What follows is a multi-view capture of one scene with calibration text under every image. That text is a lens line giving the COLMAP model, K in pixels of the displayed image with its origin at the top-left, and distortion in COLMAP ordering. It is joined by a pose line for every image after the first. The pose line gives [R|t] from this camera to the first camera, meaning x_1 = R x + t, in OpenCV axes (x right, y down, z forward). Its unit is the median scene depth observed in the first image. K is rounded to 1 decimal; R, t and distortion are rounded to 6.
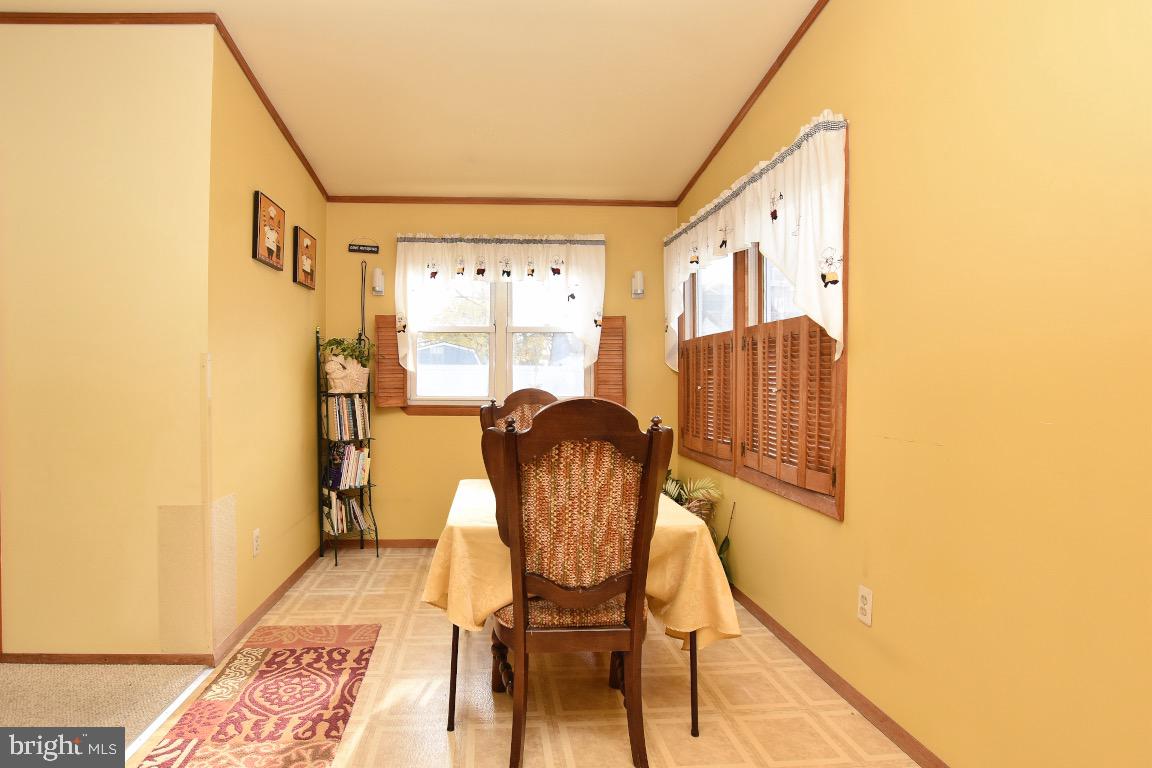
lens RADIAL K [[574.7, 0, 520.1], [0, 574.7, 386.2], [0, 0, 1]] dist [-0.036346, 0.013557]
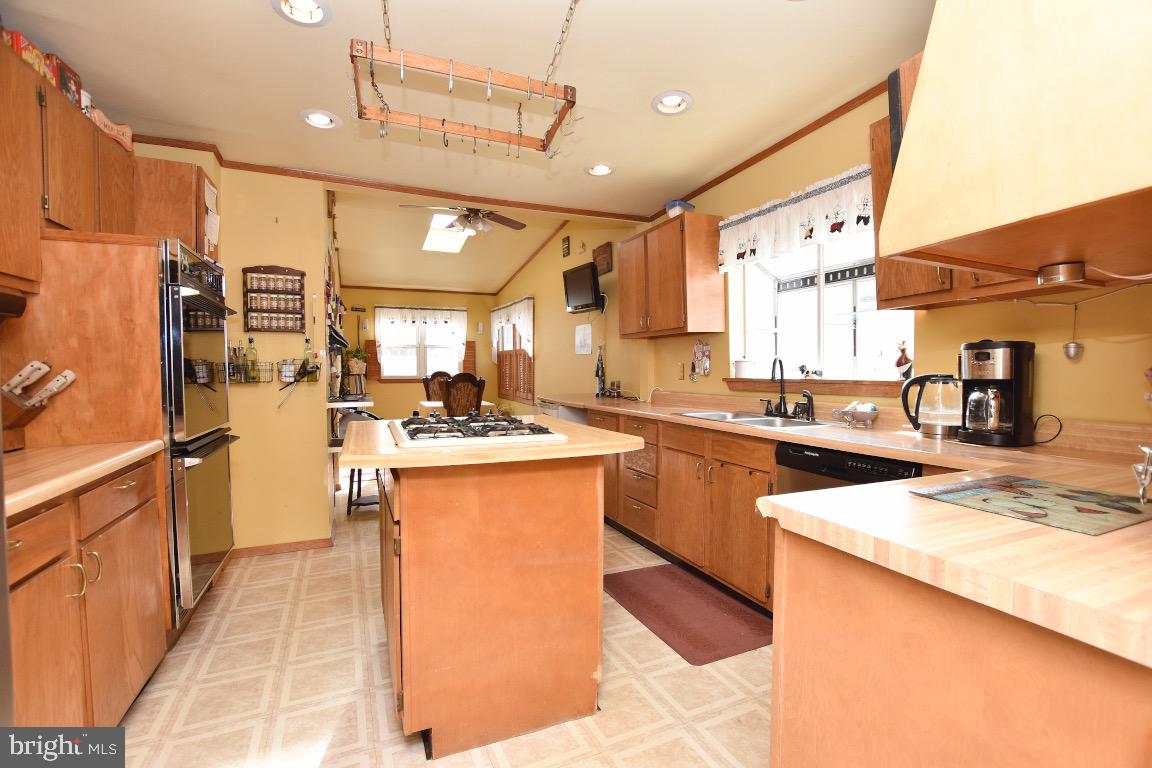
lens RADIAL K [[513.7, 0, 582.9], [0, 513.7, 385.5], [0, 0, 1]] dist [-0.036403, 0.007564]
pose [[0.930408, -0.018348, 0.366066, -0.207367], [0.007795, 0.999511, 0.030285, 0.003241], [-0.366443, -0.025323, 0.930096, -1.283269]]
